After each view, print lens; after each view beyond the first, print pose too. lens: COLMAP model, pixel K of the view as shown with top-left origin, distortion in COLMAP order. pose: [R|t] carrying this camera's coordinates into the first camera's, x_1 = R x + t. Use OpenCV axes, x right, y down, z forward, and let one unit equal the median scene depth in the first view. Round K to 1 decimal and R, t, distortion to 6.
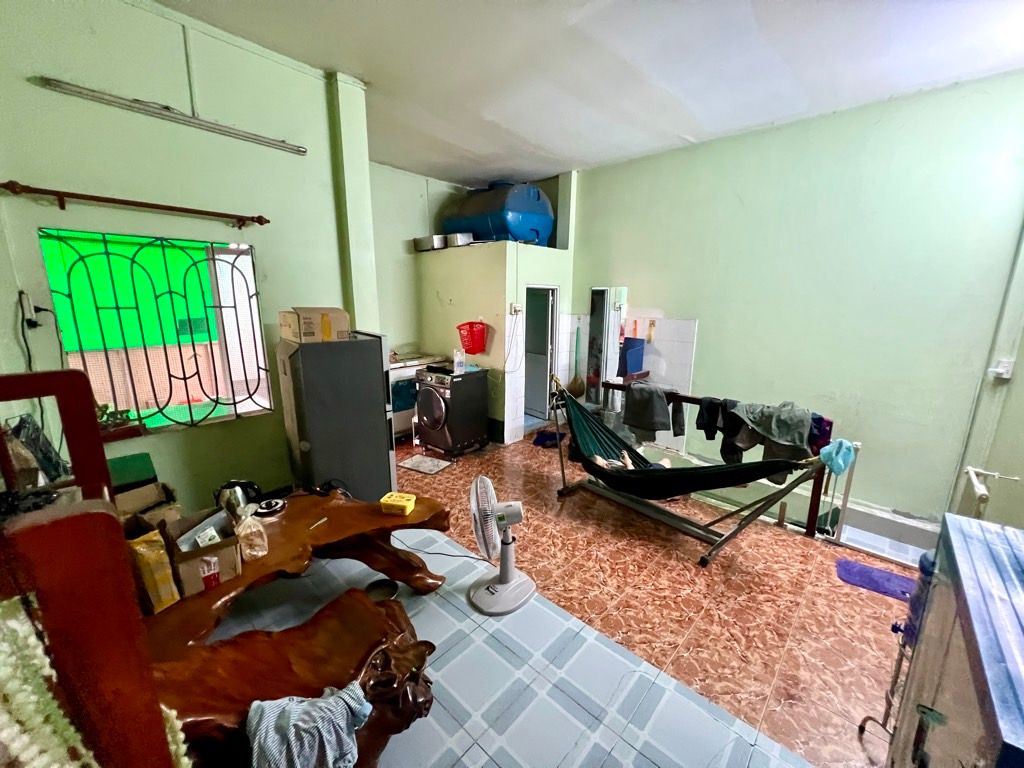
lens RADIAL K [[410.7, 0, 510.3], [0, 410.7, 382.7], [0, 0, 1]] dist [-0.000125, 0.001469]
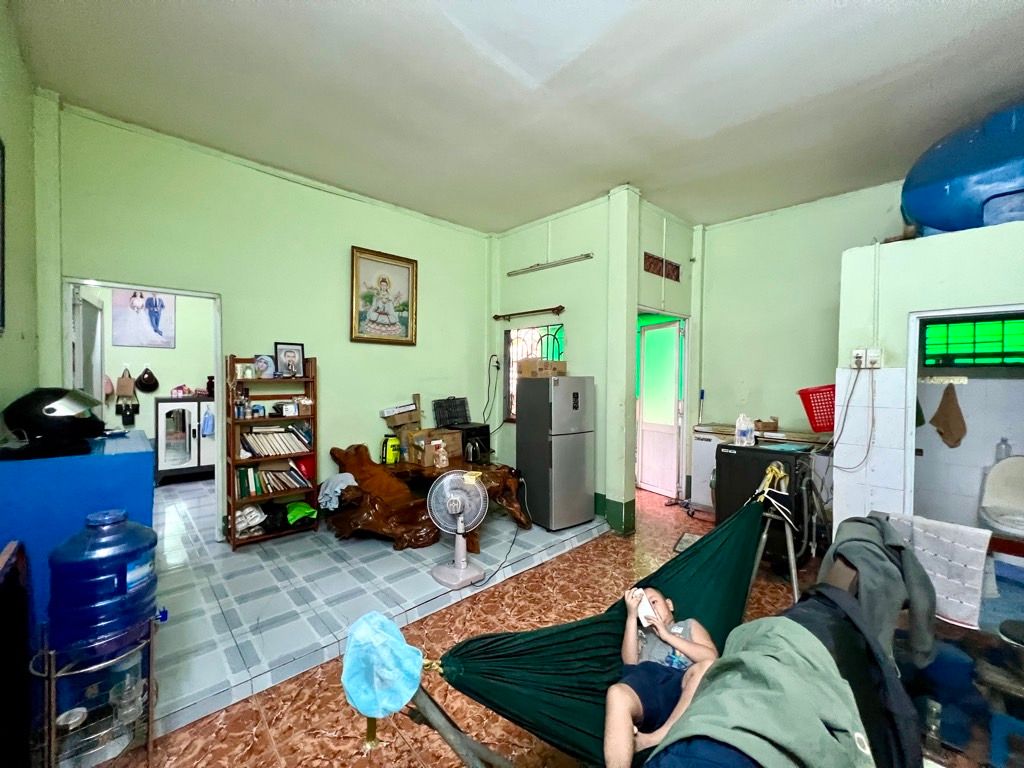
lens RADIAL K [[410.7, 0, 513.9], [0, 410.7, 383.1], [0, 0, 1]] dist [-0.000125, 0.001469]
pose [[-0.063878, 0.003592, -0.997951, 1.352703], [-0.217889, 0.975817, 0.017459, -0.118039], [0.973881, 0.218558, -0.061550, 1.273498]]
